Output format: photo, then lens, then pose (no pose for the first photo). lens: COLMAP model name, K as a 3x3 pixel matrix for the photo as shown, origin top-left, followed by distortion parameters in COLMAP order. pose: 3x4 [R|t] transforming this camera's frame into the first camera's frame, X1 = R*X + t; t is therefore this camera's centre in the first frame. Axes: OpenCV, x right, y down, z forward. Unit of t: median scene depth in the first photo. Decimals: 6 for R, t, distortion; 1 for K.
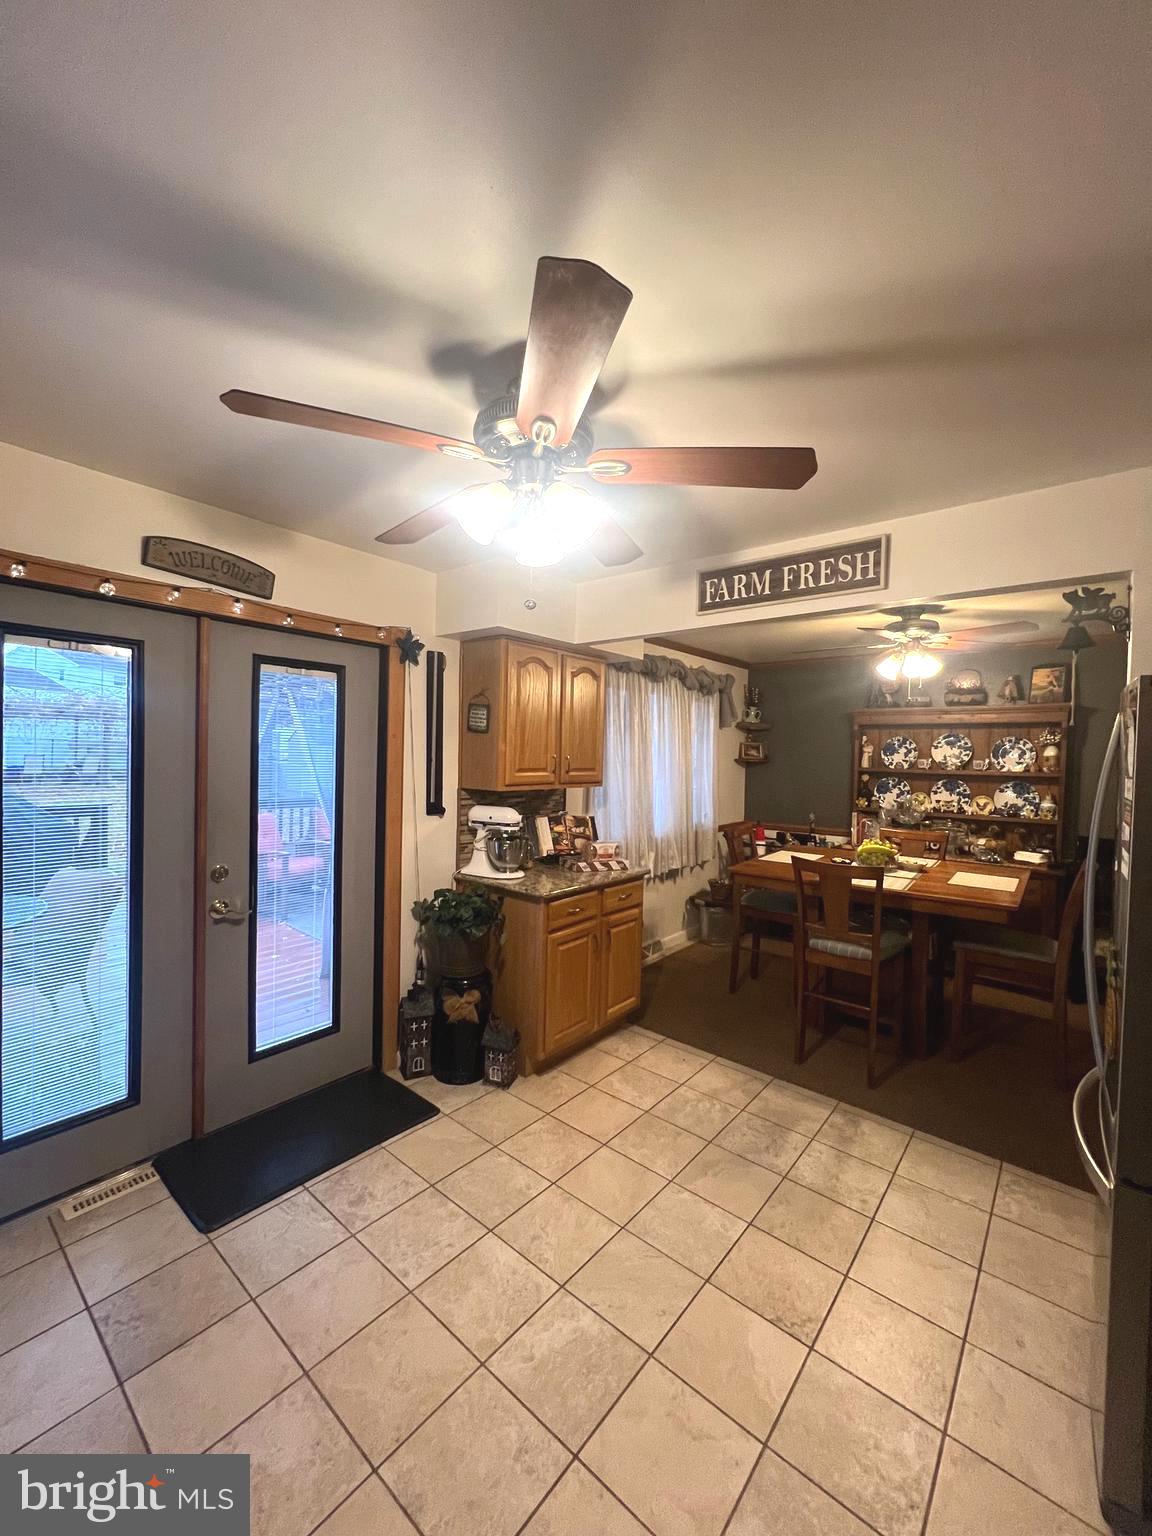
lens RADIAL K [[613.3, 0, 573.2], [0, 613.3, 767.4], [0, 0, 1]] dist [-0.001782, -0.000288]
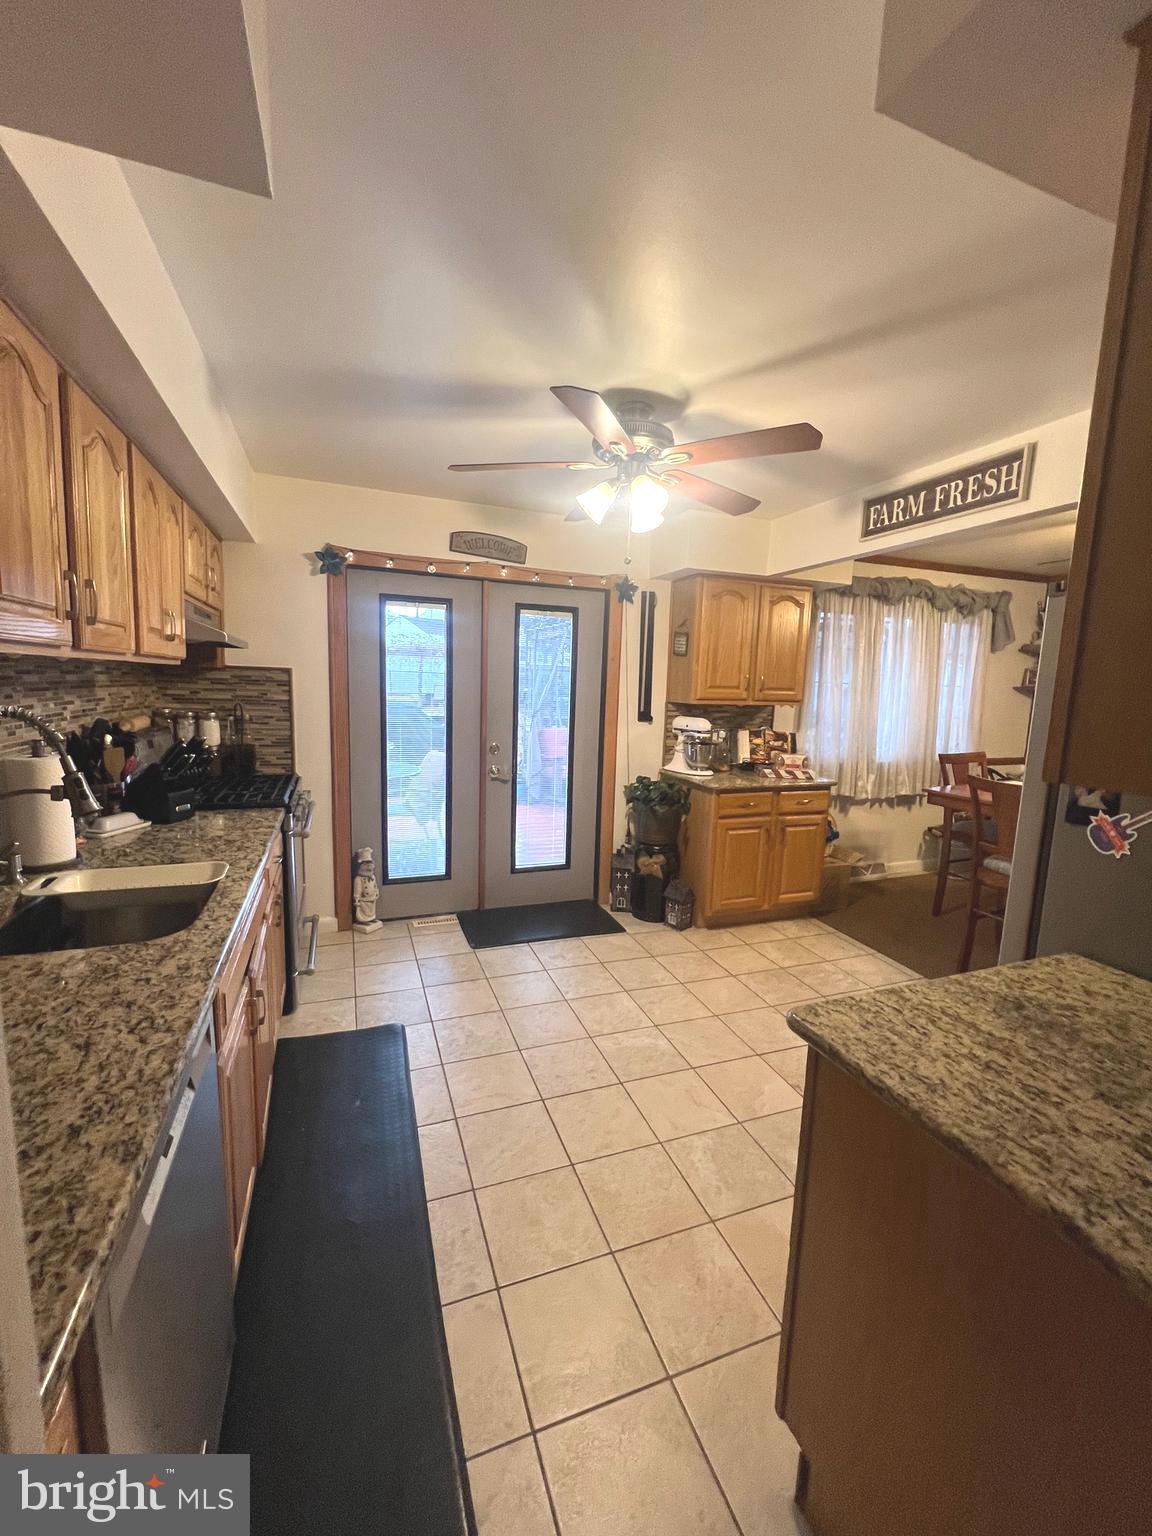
lens RADIAL K [[613.3, 0, 573.2], [0, 613.3, 767.4], [0, 0, 1]] dist [-0.001782, -0.000288]
pose [[0.868152, 0.072931, -0.490911, 0.289312], [-0.021497, 0.993741, 0.109617, 0.036022], [0.495833, -0.084610, 0.864286, -0.198361]]
